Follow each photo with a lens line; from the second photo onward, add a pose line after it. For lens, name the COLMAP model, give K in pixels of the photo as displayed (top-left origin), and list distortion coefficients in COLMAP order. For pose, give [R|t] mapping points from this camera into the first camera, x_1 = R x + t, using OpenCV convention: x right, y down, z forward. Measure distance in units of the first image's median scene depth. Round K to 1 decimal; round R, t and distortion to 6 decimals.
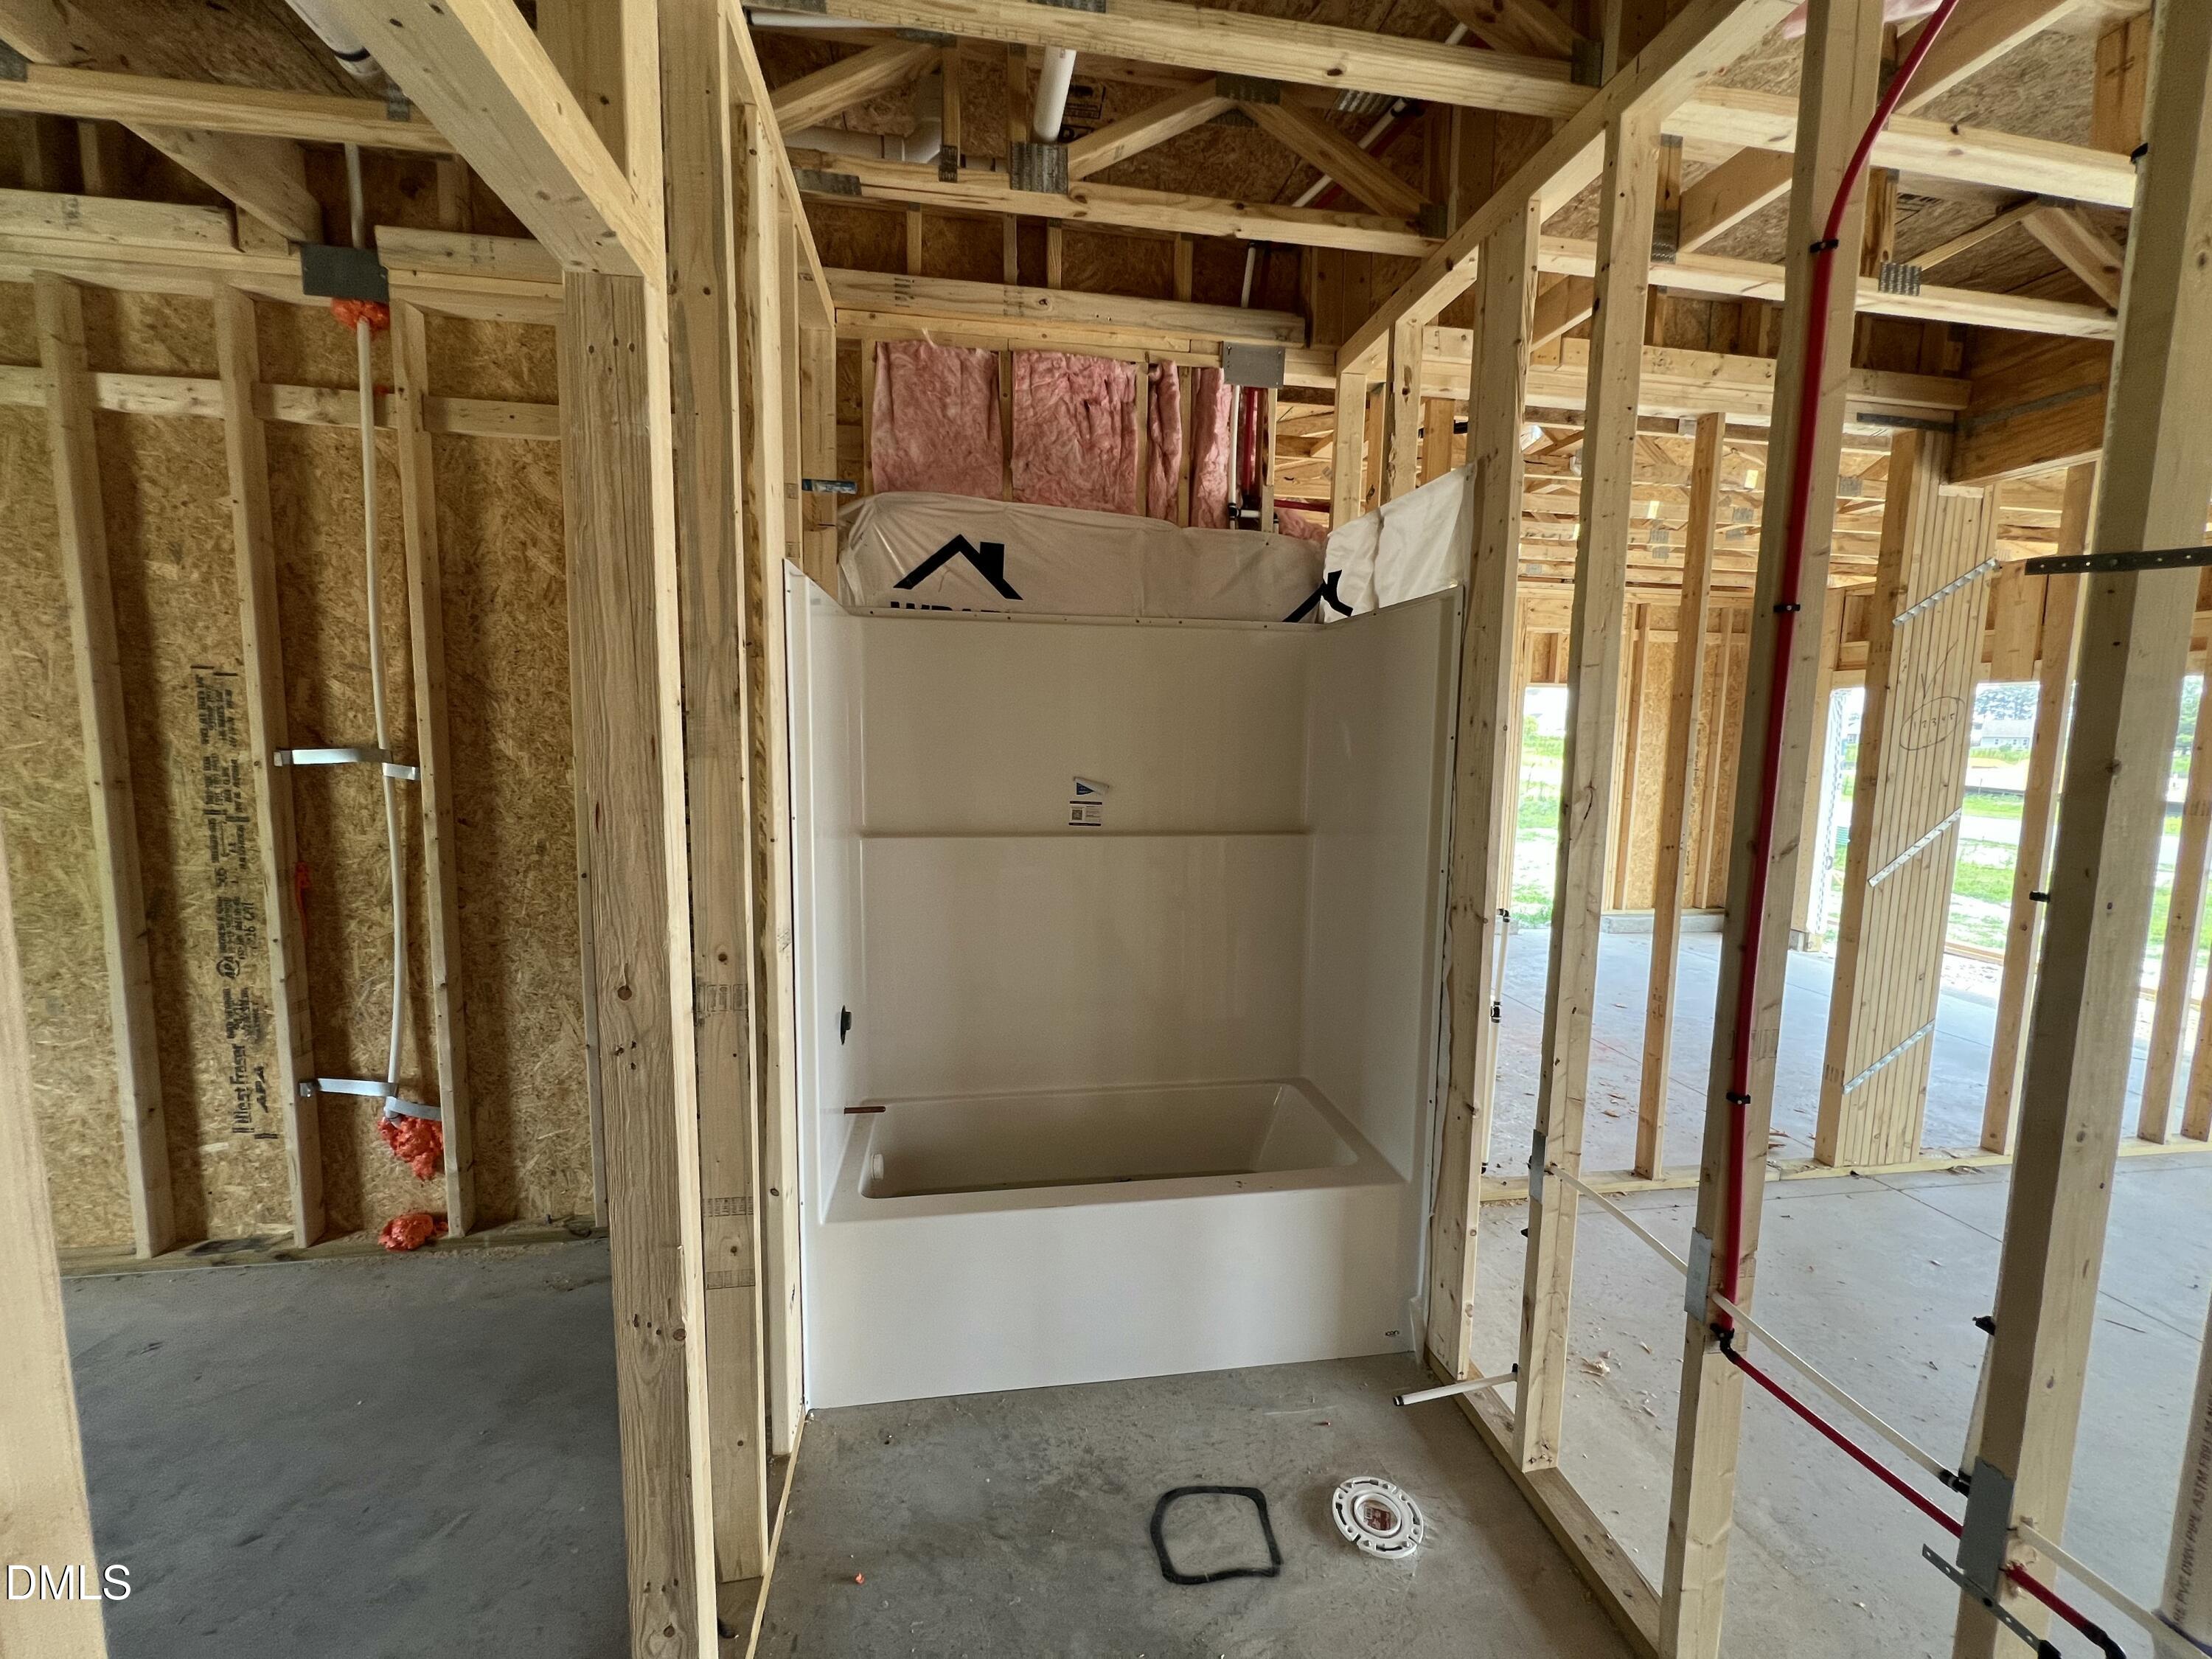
lens RADIAL K [[880.9, 0, 1091.2], [0, 880.9, 821.7], [0, 0, 1]] dist [-0.001538, 0.000060]
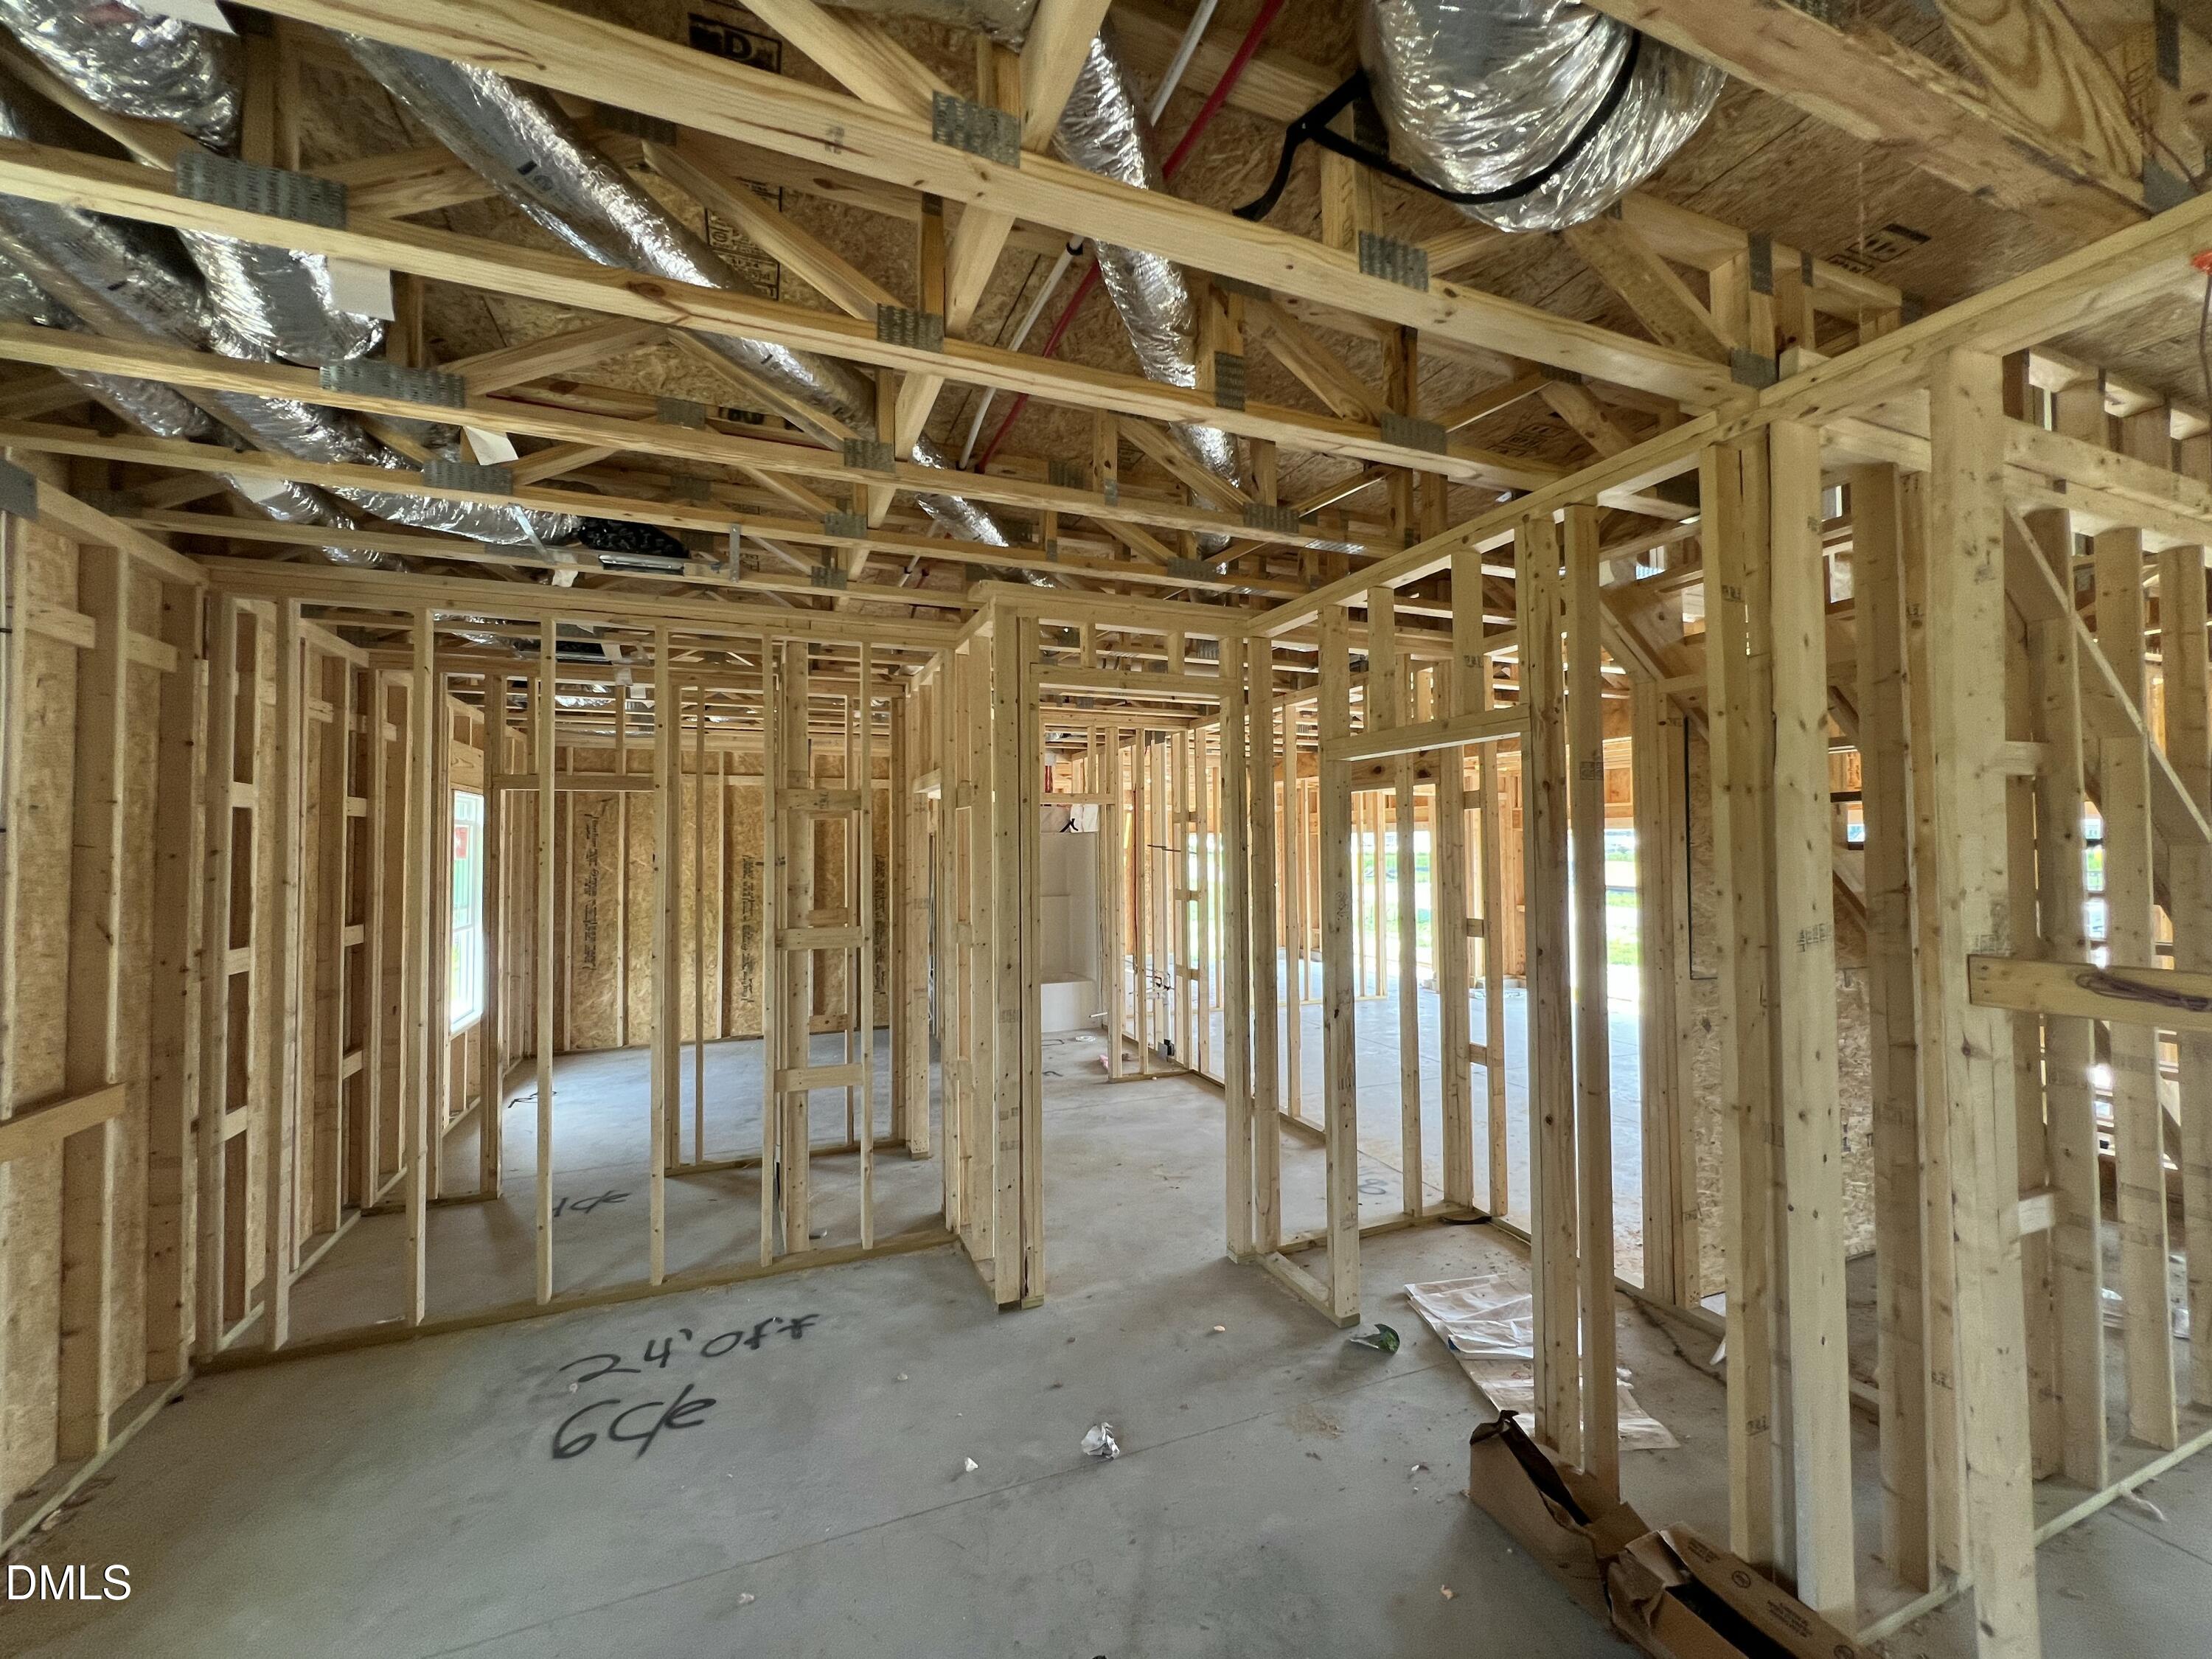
lens RADIAL K [[880.9, 0, 1101.0], [0, 880.9, 820.2], [0, 0, 1]] dist [-0.001538, 0.000060]
pose [[0.975066, -0.018751, 0.221120, -0.409393], [0.046466, 0.991587, -0.120811, 0.158685], [-0.216994, 0.128074, 0.967735, -2.538548]]
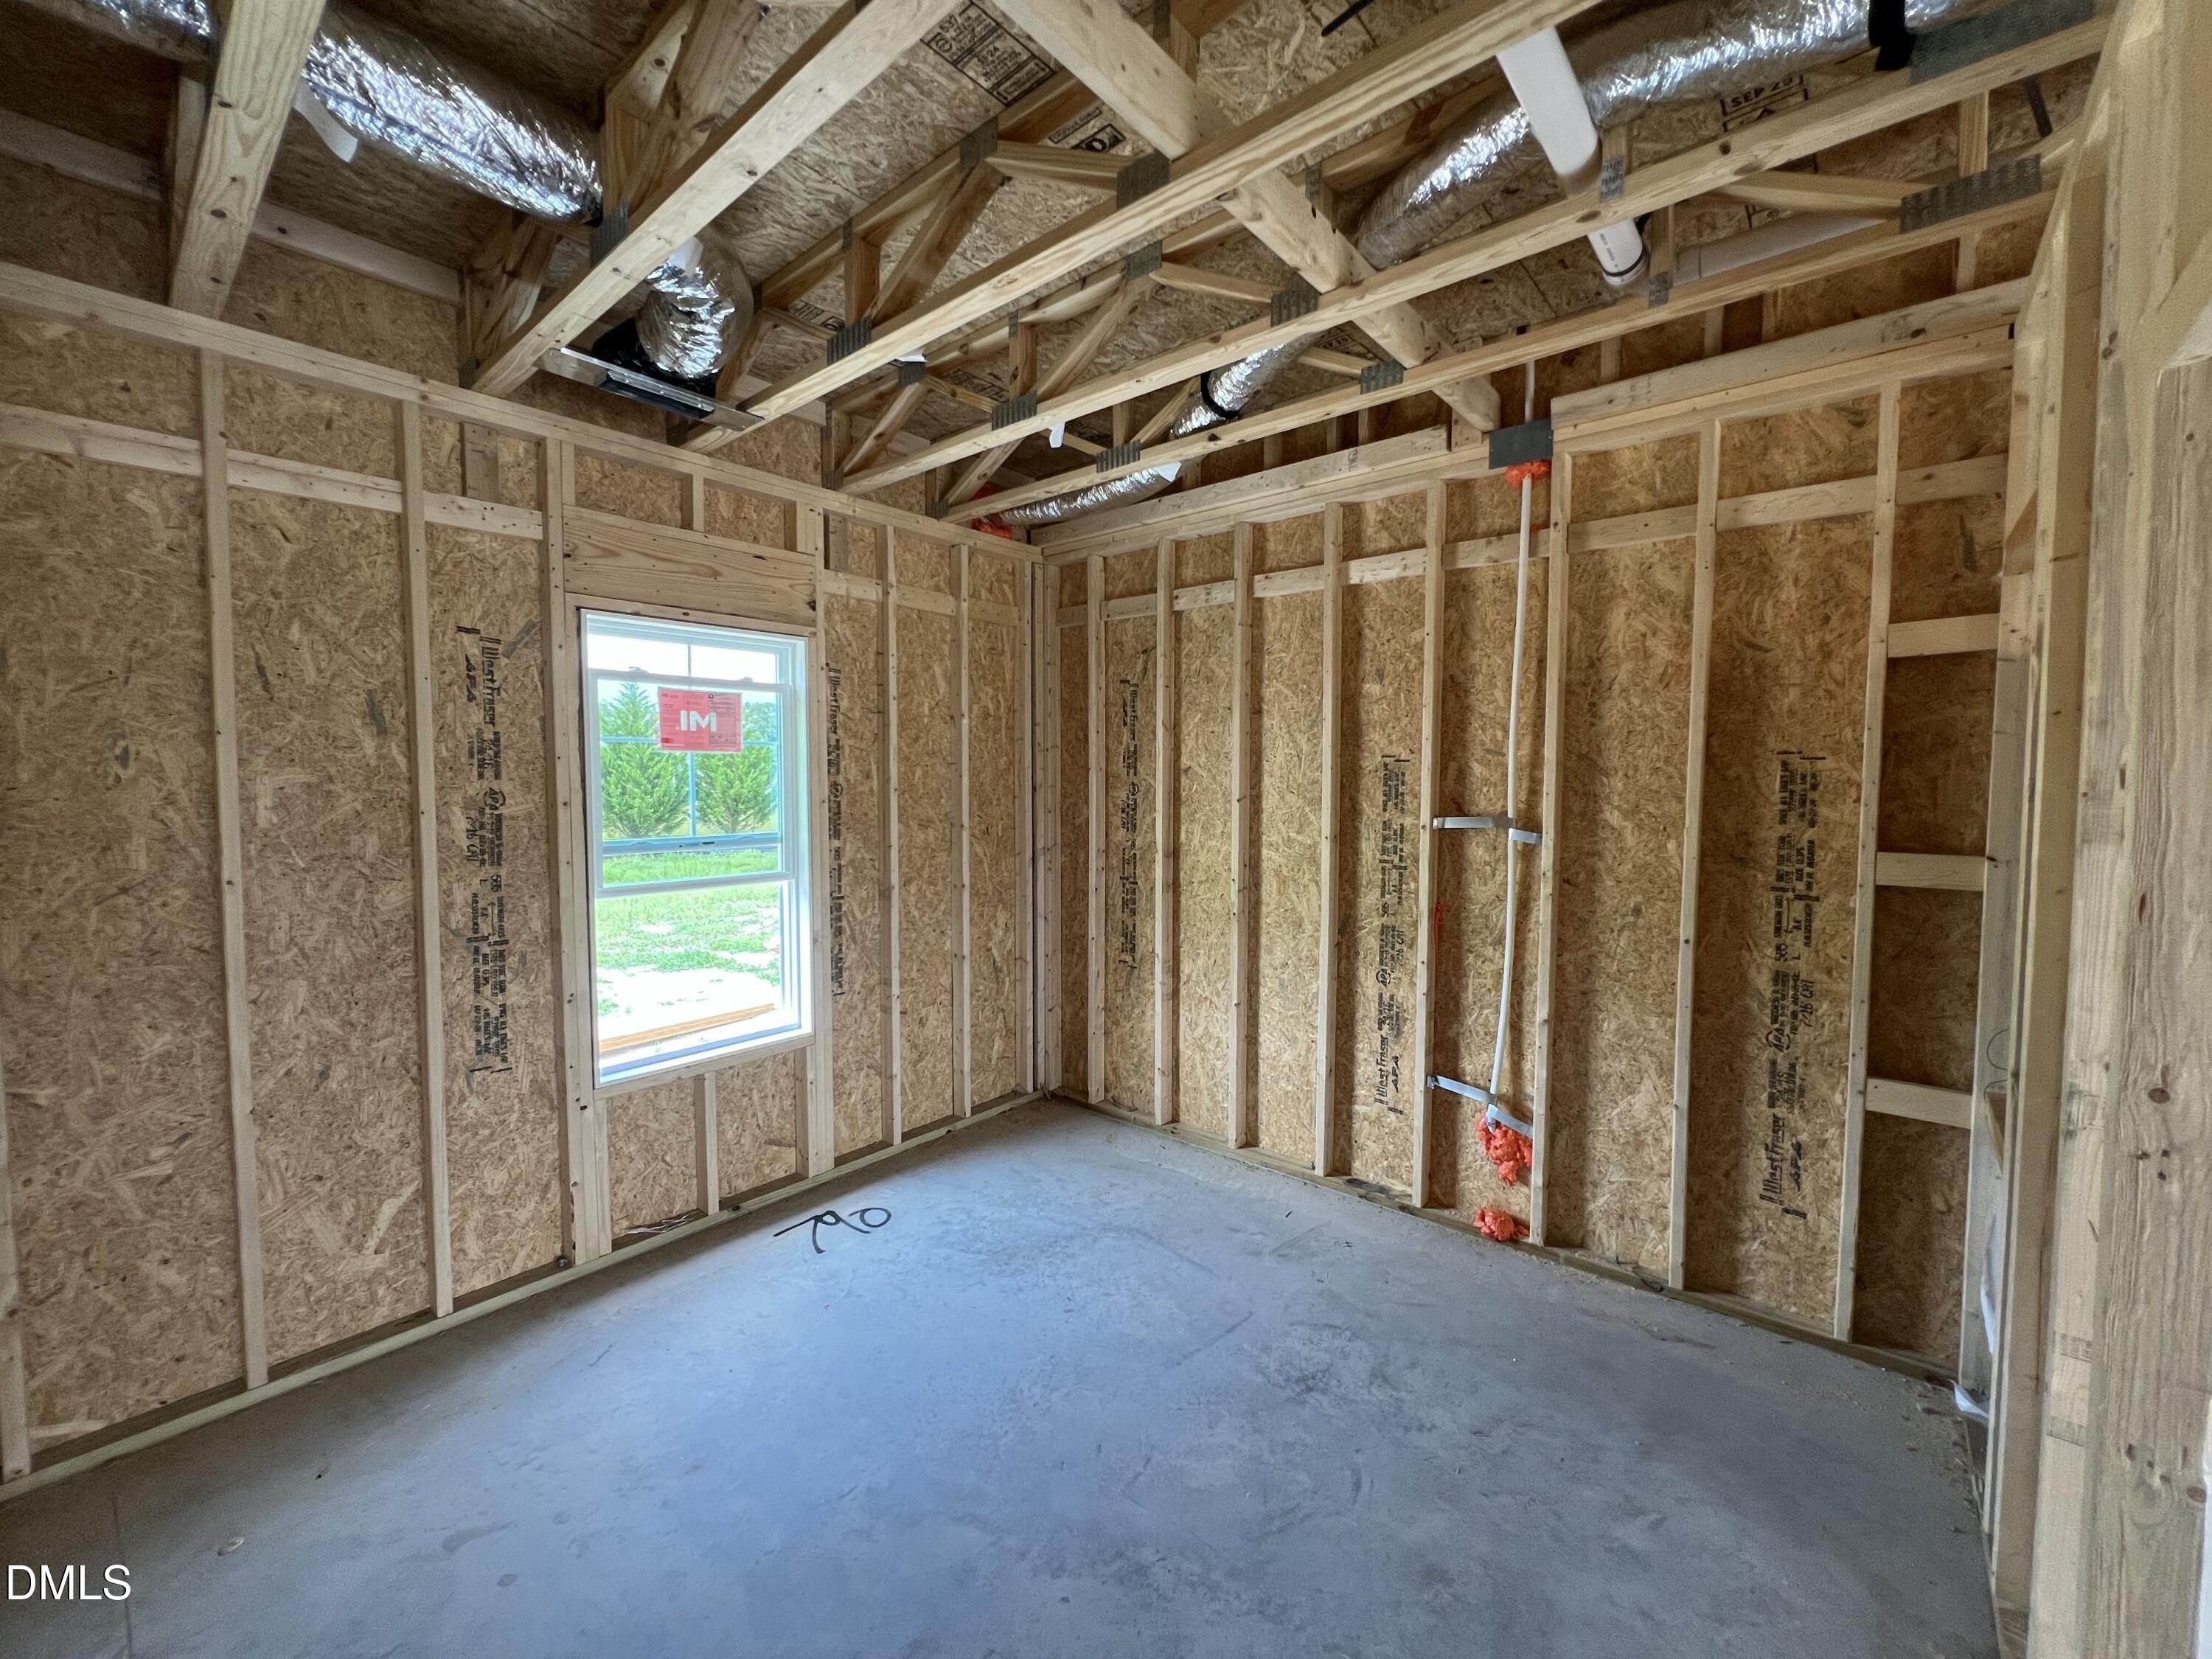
lens RADIAL K [[880.9, 0, 1122.3], [0, 880.9, 823.2], [0, 0, 1]] dist [-0.001538, 0.000060]
pose [[0.650226, 0.021625, -0.759433, -0.224800], [-0.073766, 0.996669, -0.034779, 0.007429], [0.756151, 0.078634, 0.649656, -0.198222]]
